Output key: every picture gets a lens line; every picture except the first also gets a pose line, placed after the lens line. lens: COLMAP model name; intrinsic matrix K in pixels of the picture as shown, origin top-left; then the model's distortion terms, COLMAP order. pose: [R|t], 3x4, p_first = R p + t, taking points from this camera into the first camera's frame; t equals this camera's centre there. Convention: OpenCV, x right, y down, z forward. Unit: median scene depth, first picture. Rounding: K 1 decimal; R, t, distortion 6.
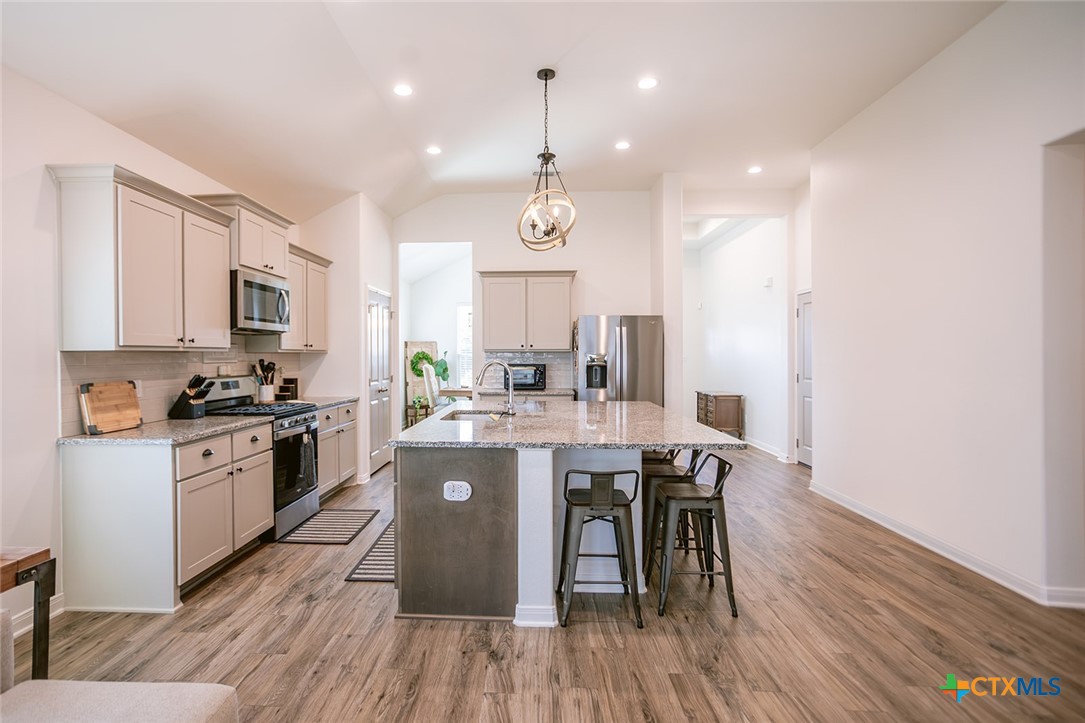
lens RADIAL K [[526.7, 0, 496.1], [0, 526.7, 358.1], [0, 0, 1]] dist [-0.017052, 0.005860]
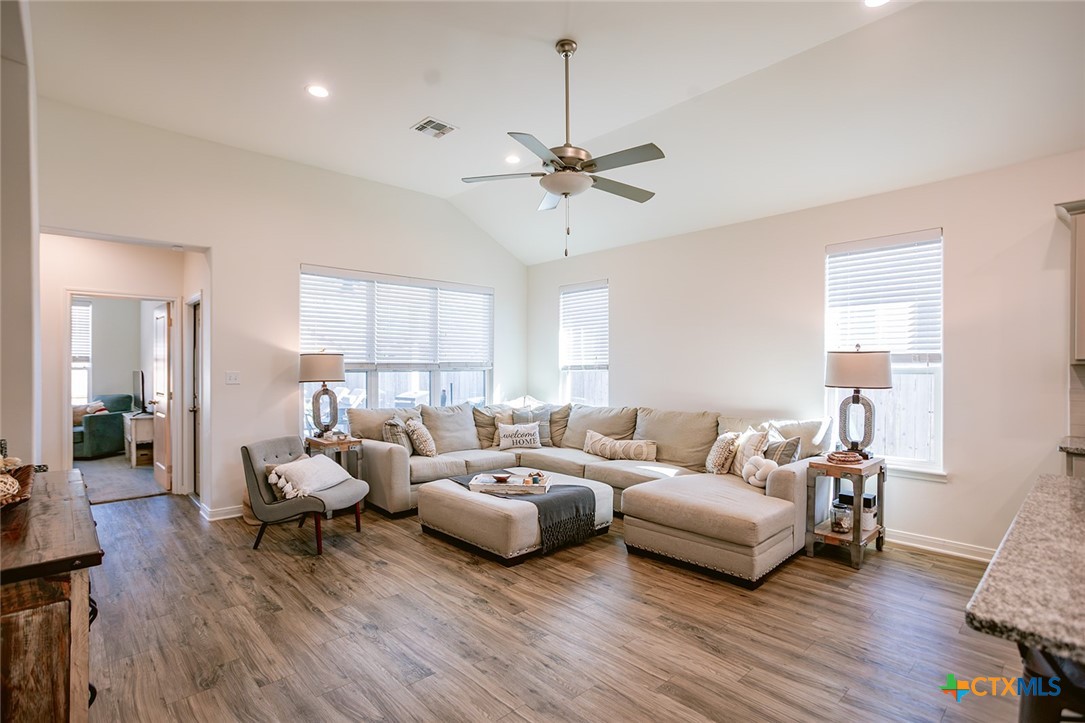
lens RADIAL K [[526.7, 0, 538.8], [0, 526.7, 367.7], [0, 0, 1]] dist [-0.017052, 0.005860]
pose [[-0.686458, 0.012015, -0.727070, 0.713522], [0.003235, 0.999904, 0.013469, -0.020693], [0.727162, 0.006893, -0.686431, 0.764895]]
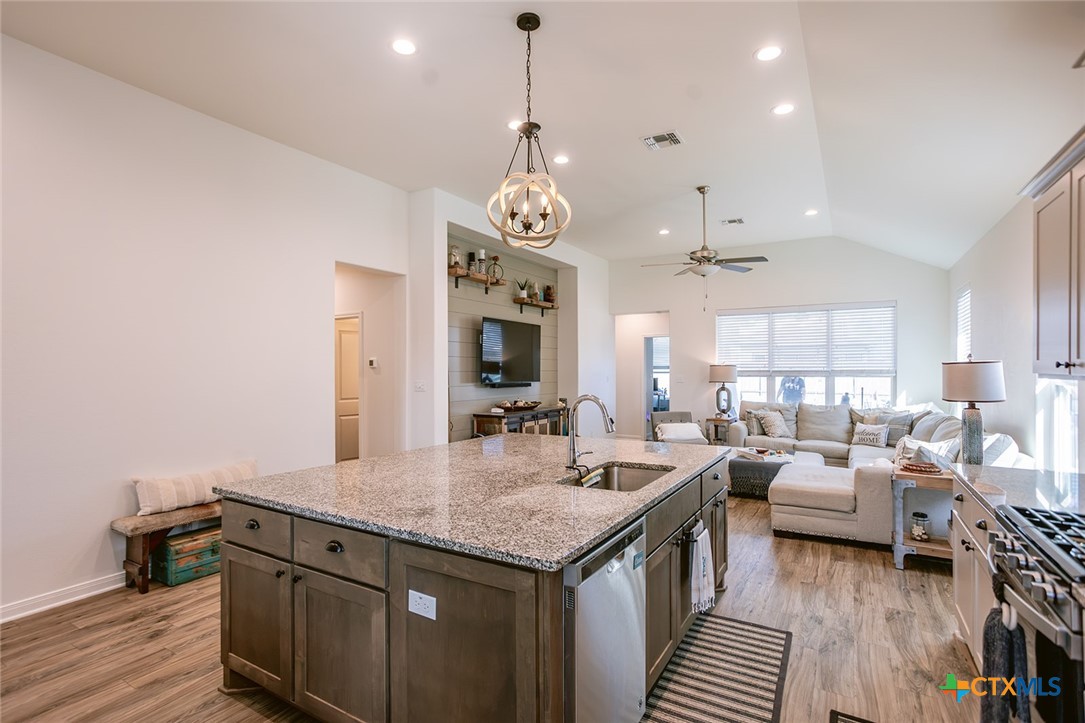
lens RADIAL K [[526.7, 0, 525.9], [0, 526.7, 371.2], [0, 0, 1]] dist [-0.017052, 0.005860]
pose [[-0.880301, 0.008235, 0.474344, -0.288401], [0.012120, 0.999913, 0.005132, -0.036084], [-0.474261, 0.010267, -0.880325, 1.832875]]
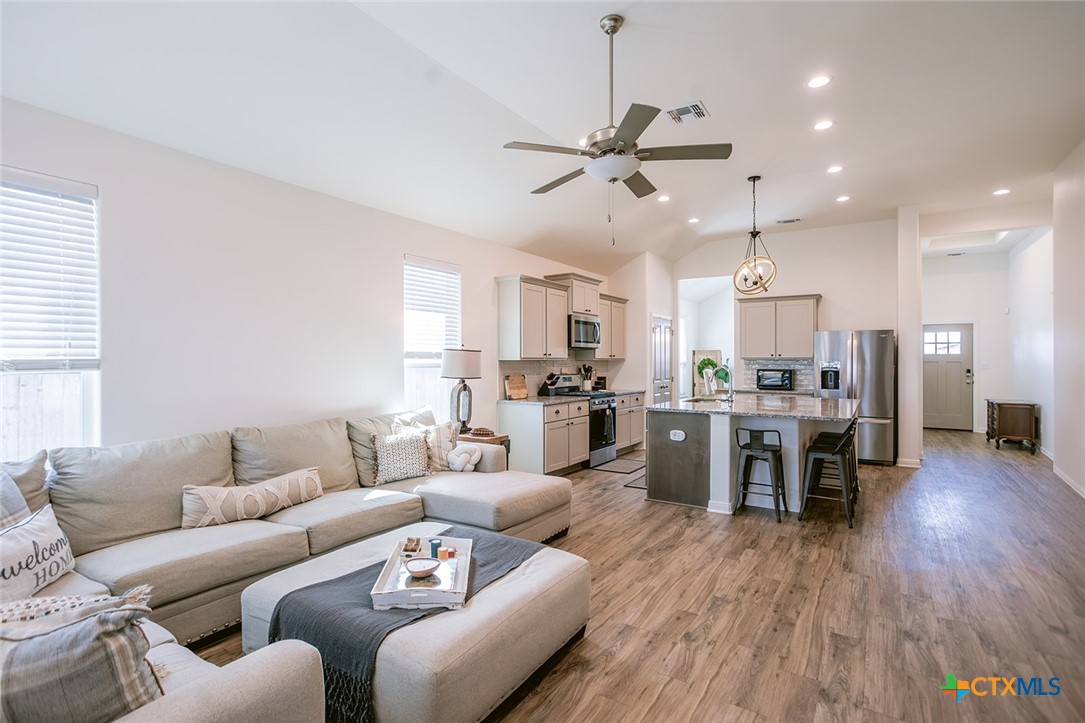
lens RADIAL K [[526.7, 0, 532.4], [0, 526.7, 360.6], [0, 0, 1]] dist [-0.017052, 0.005860]
pose [[0.863594, 0.002905, -0.504179, 0.323031], [-0.005106, 0.999983, -0.002985, -0.005387], [0.504161, 0.005152, 0.863594, -0.670244]]
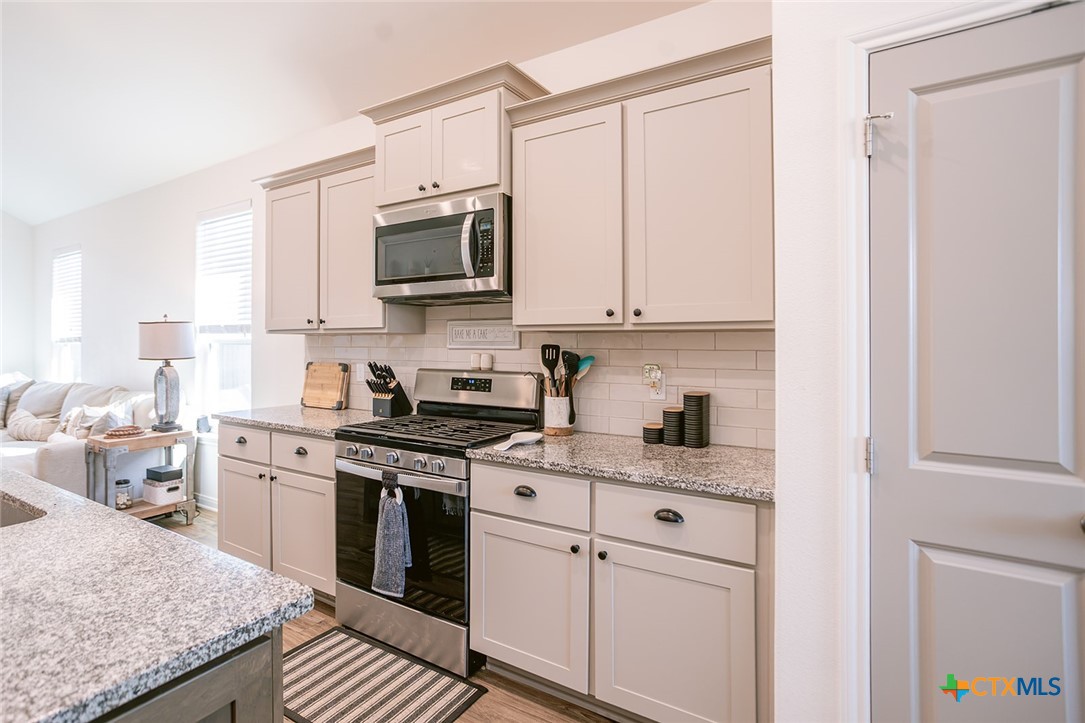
lens RADIAL K [[568.5, 0, 477.1], [0, 568.5, 340.5], [0, 0, 1]] dist [0.005831, 0.001292]
pose [[-0.527928, 0.008059, -0.849251, 0.091609], [0.000156, 0.999956, 0.009392, -0.010216], [0.849289, 0.004825, -0.527906, 1.672677]]
